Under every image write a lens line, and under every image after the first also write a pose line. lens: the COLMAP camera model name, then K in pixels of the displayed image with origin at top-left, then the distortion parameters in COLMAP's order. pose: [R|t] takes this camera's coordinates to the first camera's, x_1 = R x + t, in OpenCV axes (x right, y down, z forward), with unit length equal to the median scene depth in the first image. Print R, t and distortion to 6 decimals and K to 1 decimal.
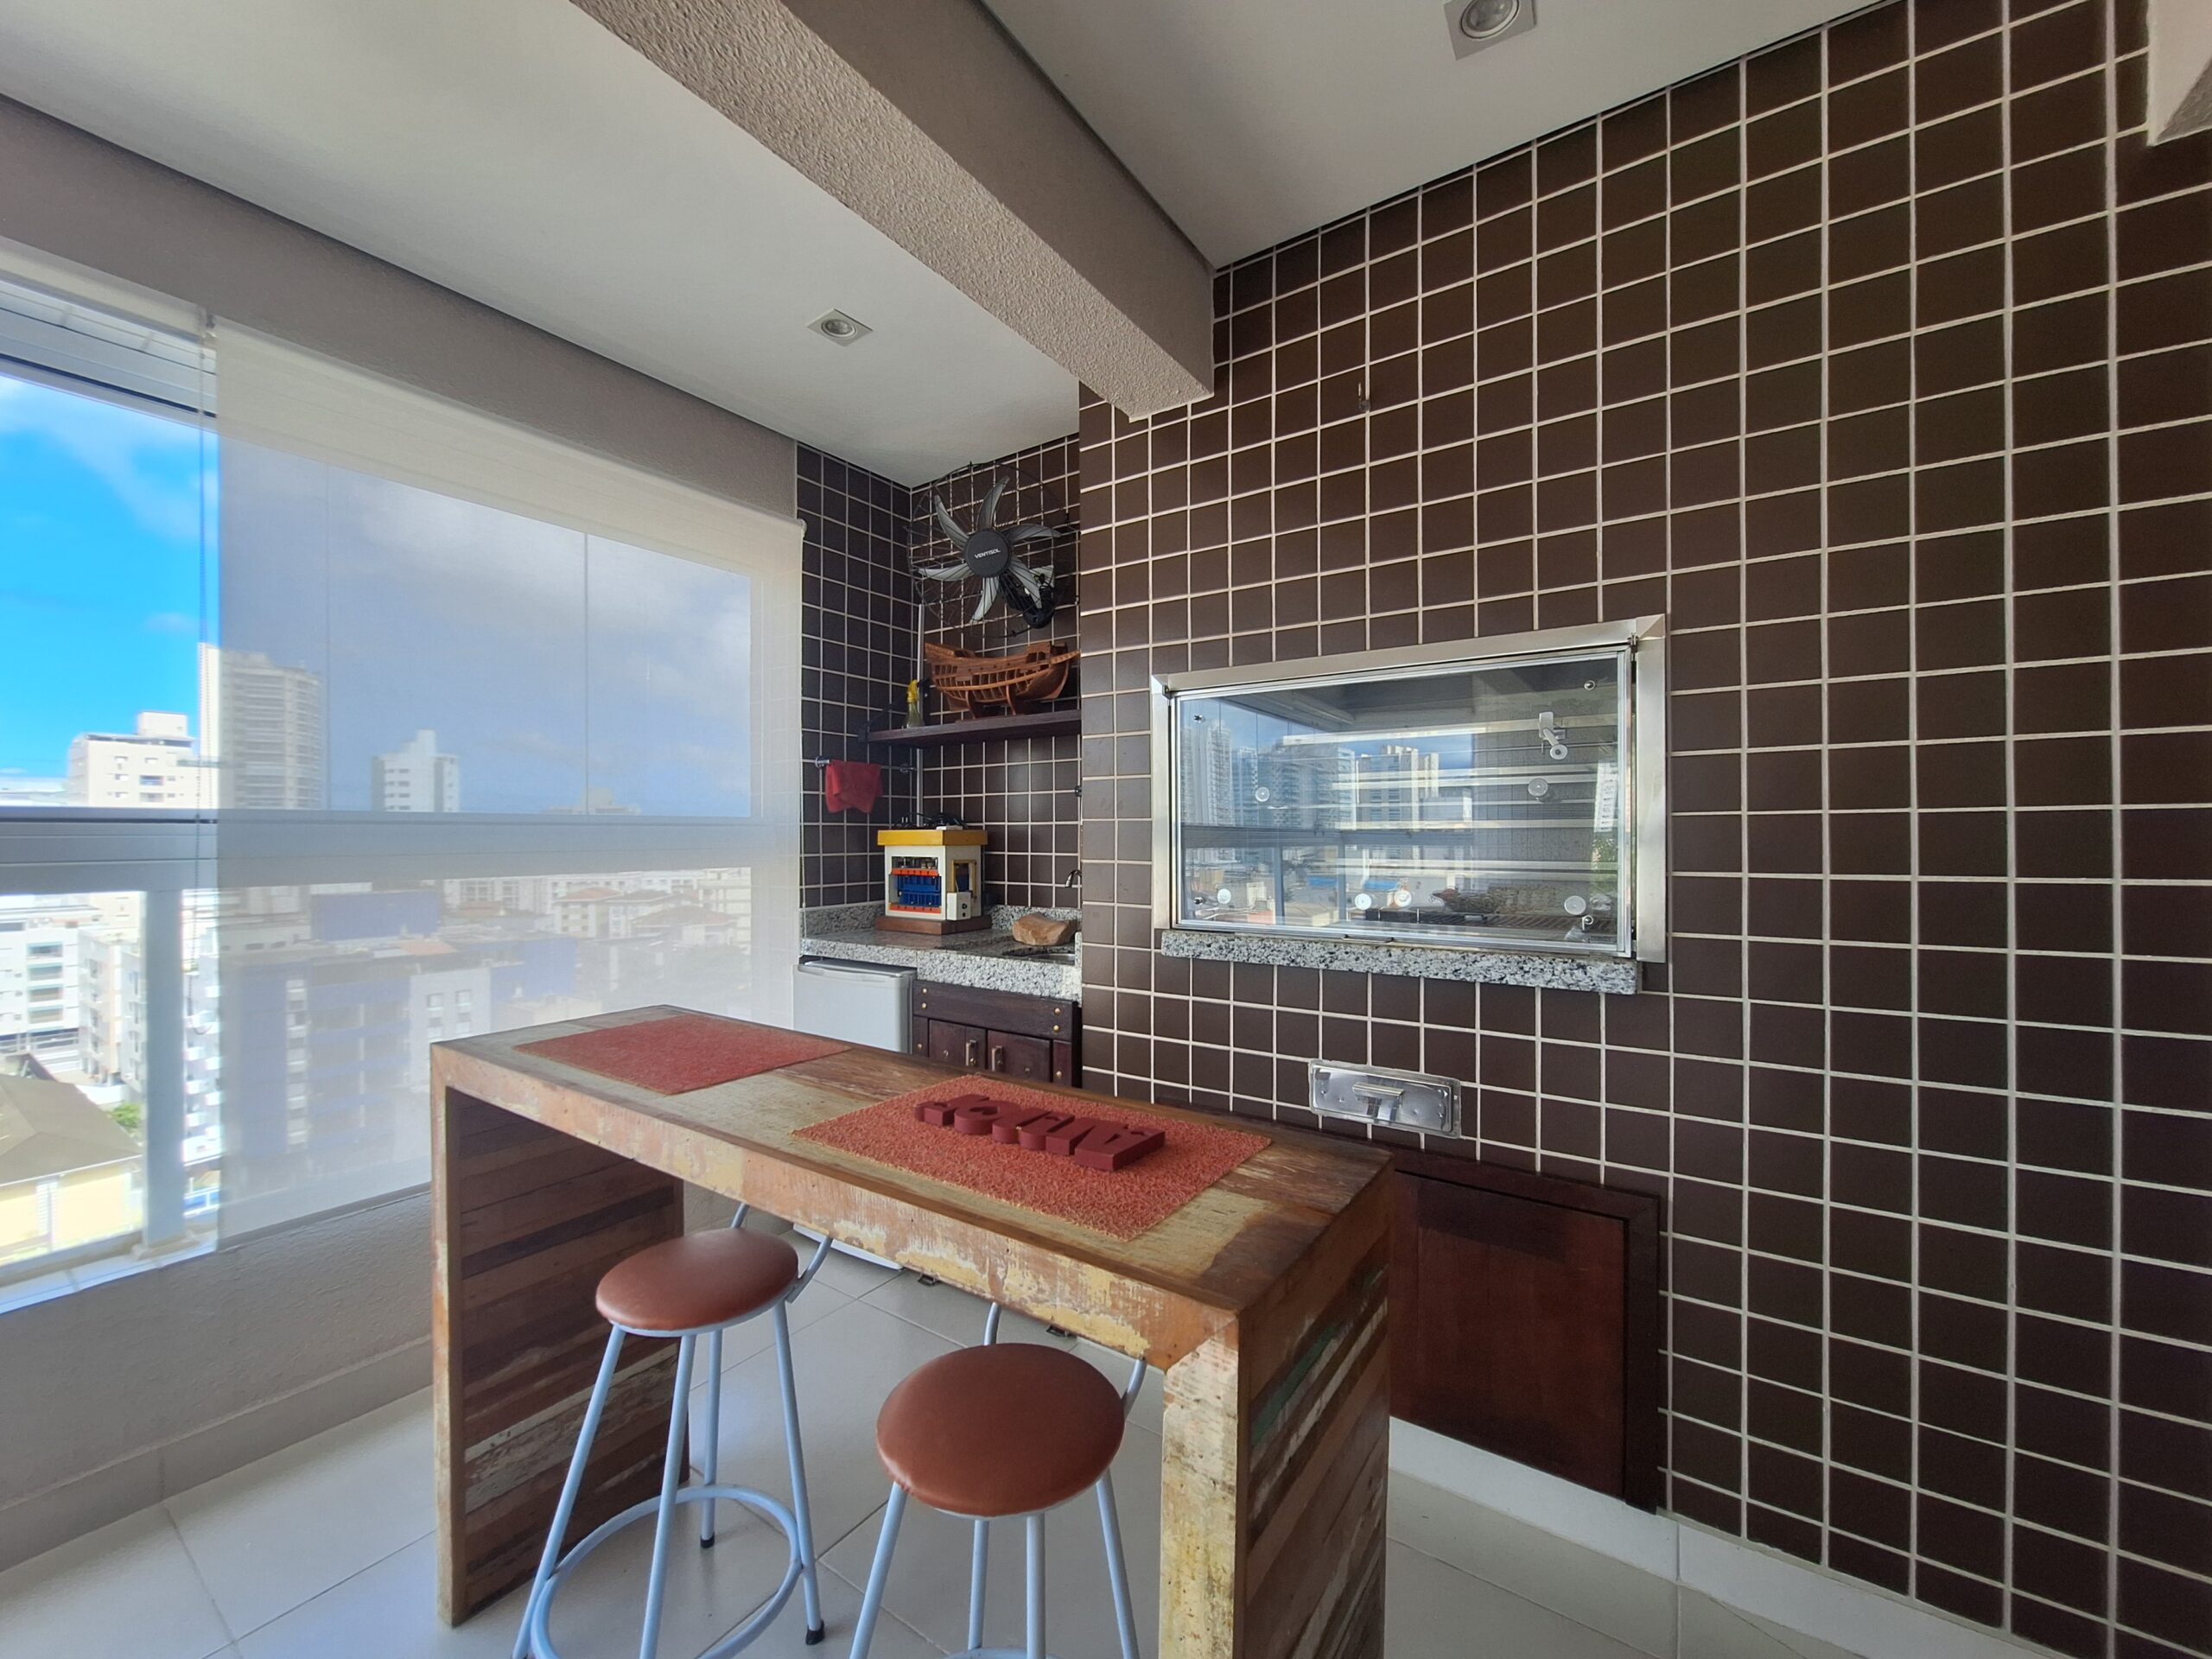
lens RADIAL K [[879.8, 0, 1087.8], [0, 879.8, 833.8], [0, 0, 1]] dist [-0.008568, 0.004334]
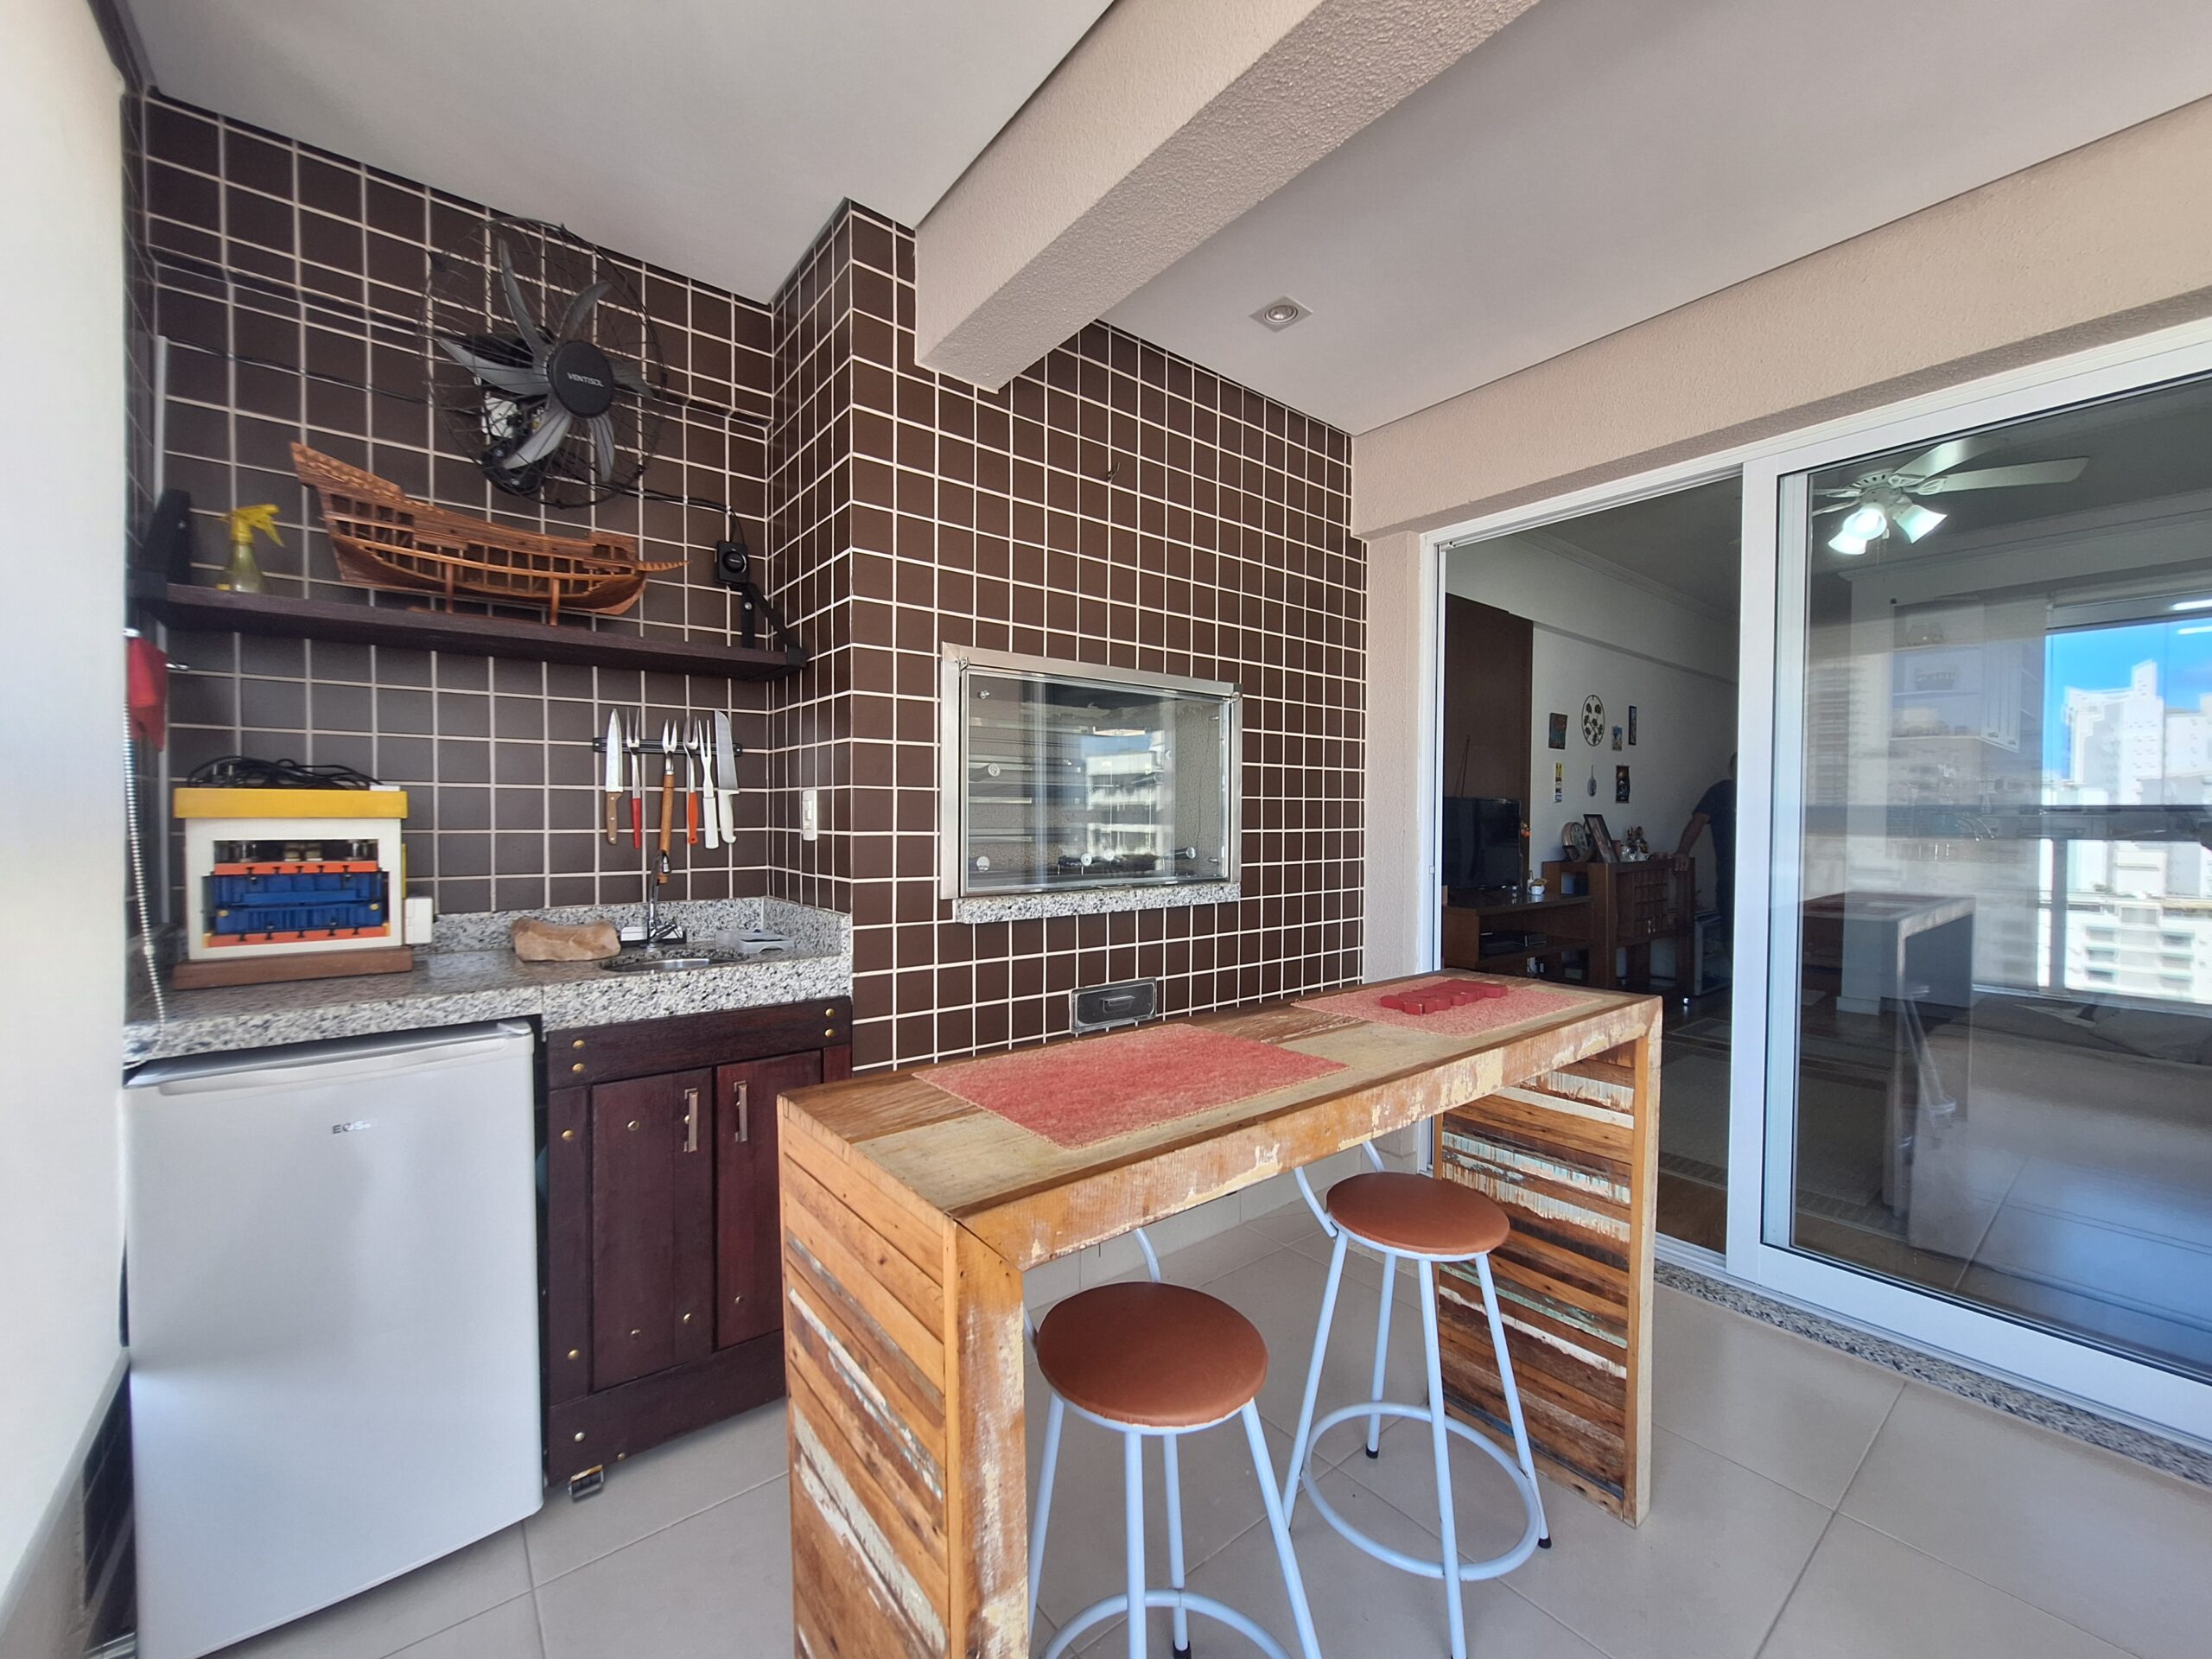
lens RADIAL K [[879.8, 0, 1083.8], [0, 879.8, 834.3], [0, 0, 1]] dist [-0.008568, 0.004334]
pose [[0.301352, -0.014910, 0.953396, -0.930138], [-0.004814, 0.999841, 0.017158, 0.018701], [-0.953501, -0.009760, 0.301232, 0.628543]]
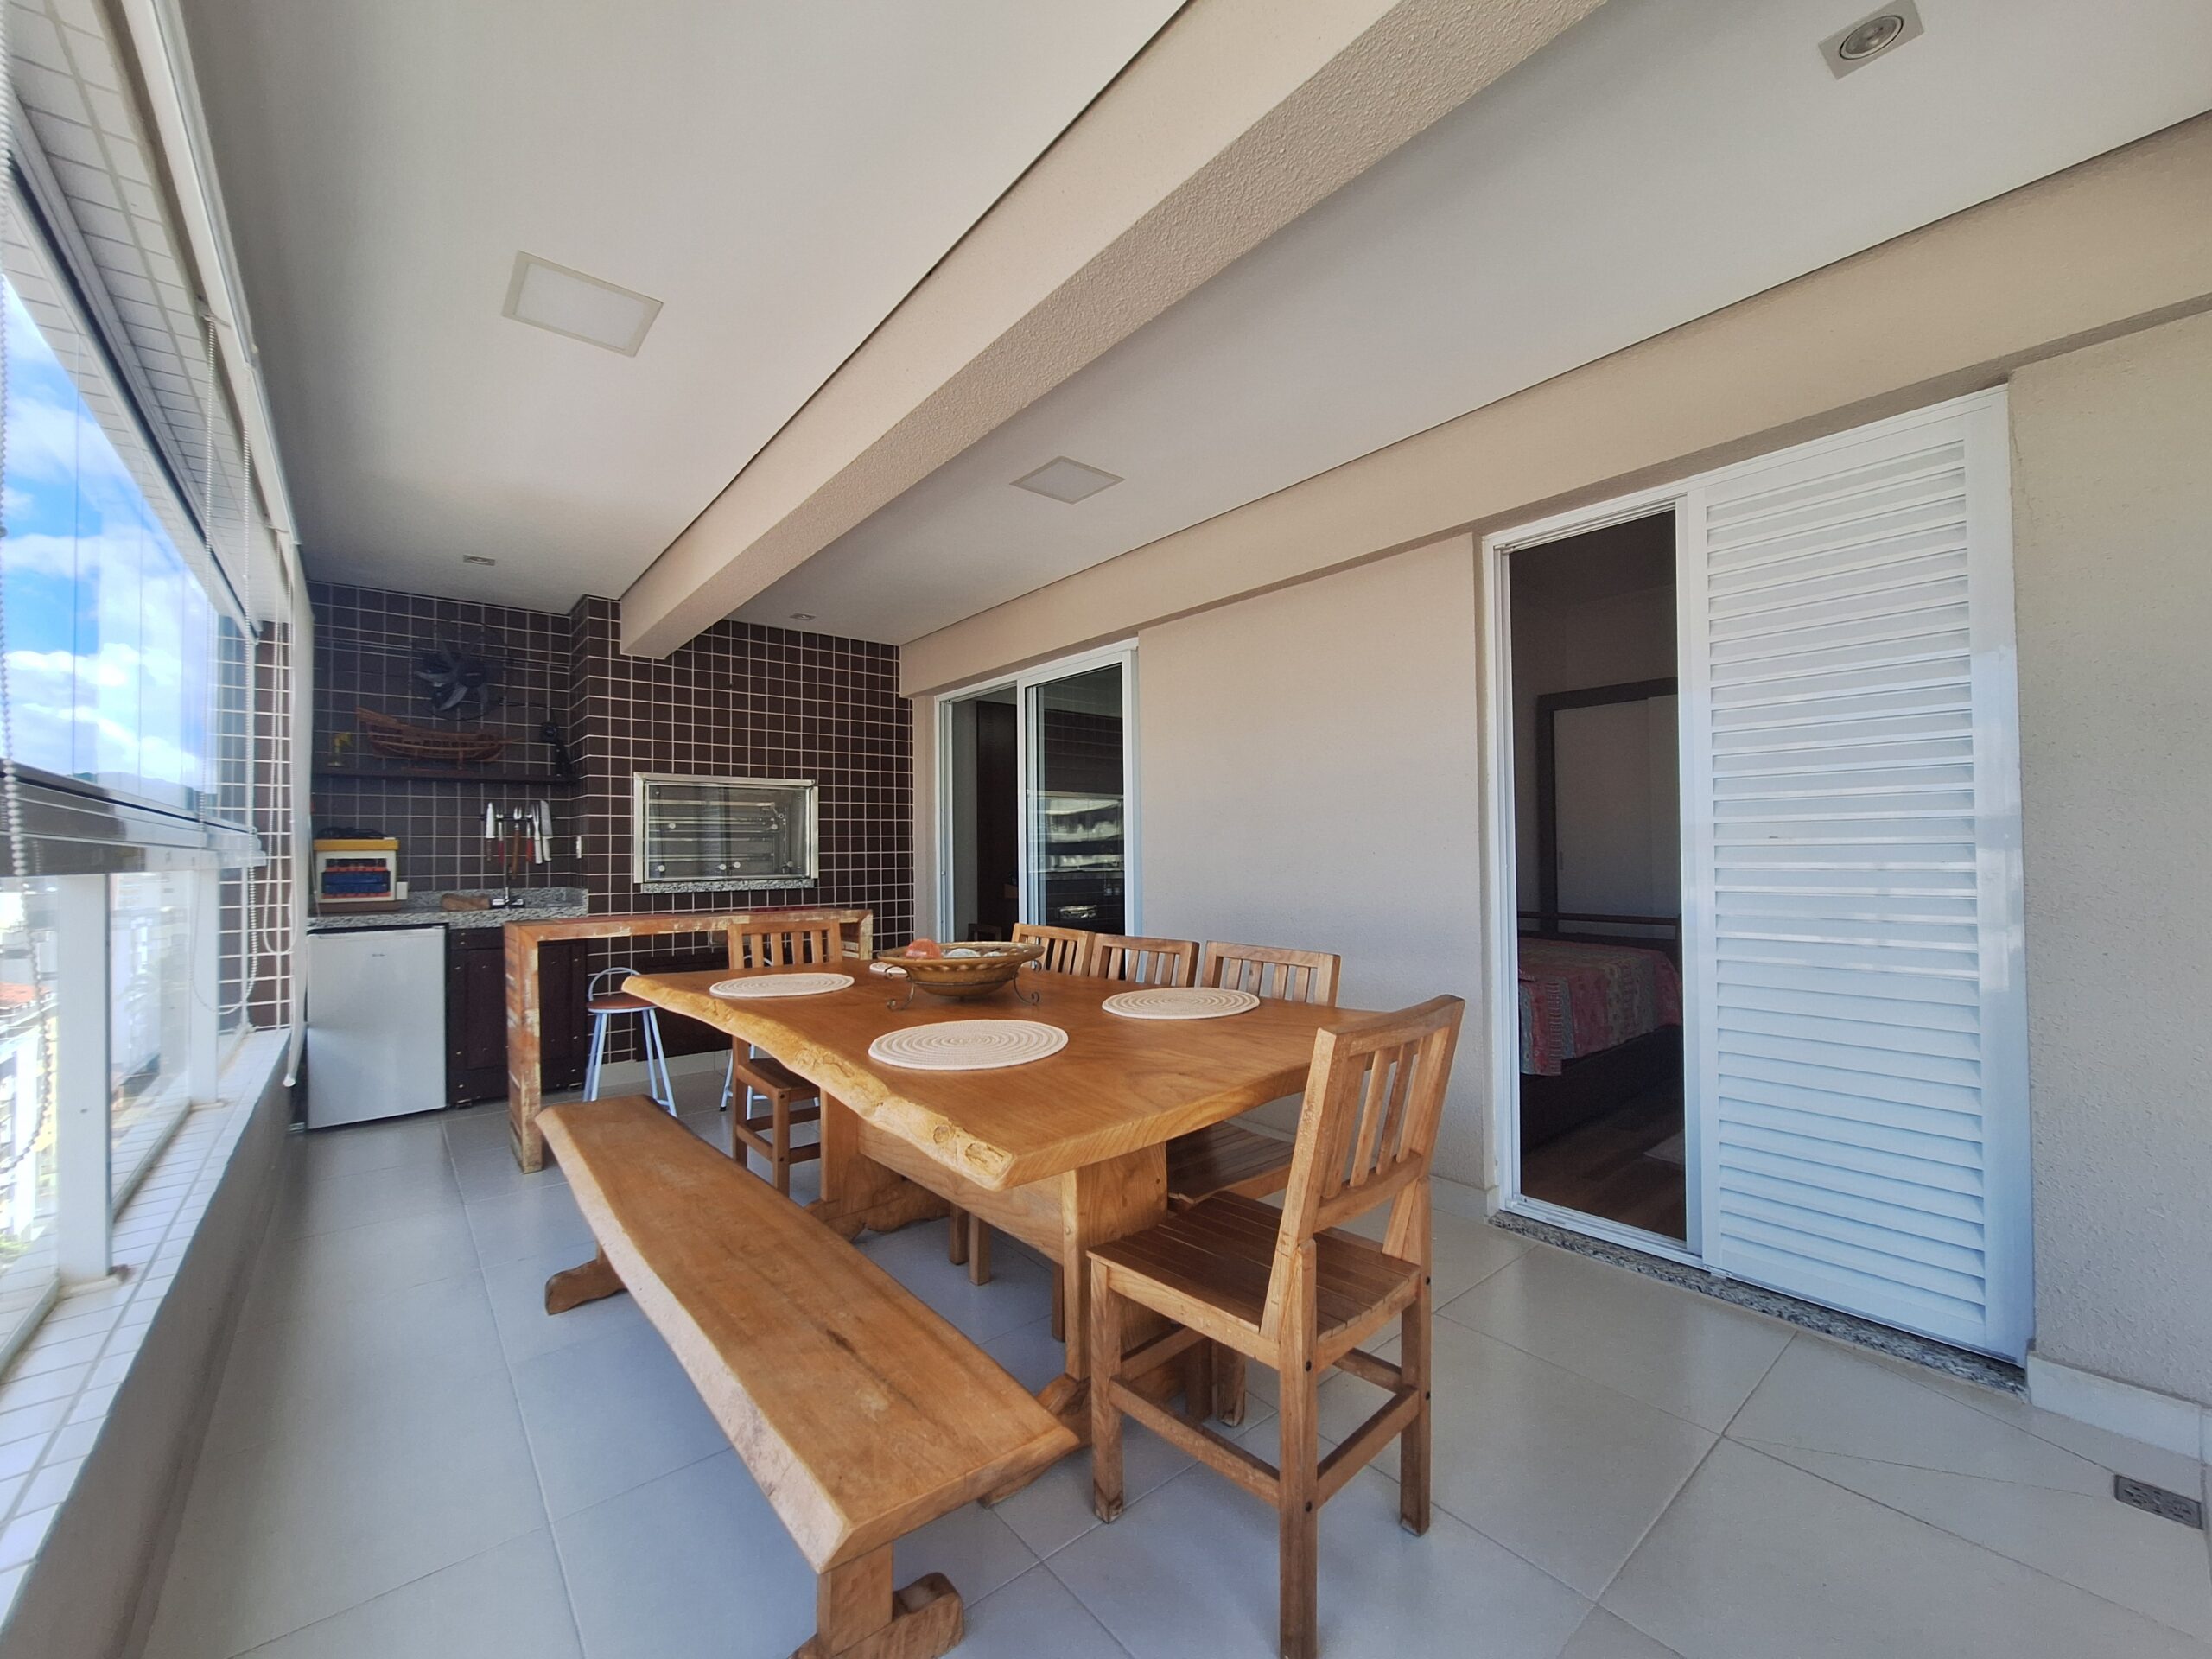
lens RADIAL K [[879.8, 0, 1081.0], [0, 879.8, 832.0], [0, 0, 1]] dist [-0.008568, 0.004334]
pose [[0.281544, 0.022485, 0.959285, -2.006601], [0.010044, 0.999602, -0.026377, 0.053055], [-0.959496, 0.017061, 0.281206, -0.834562]]
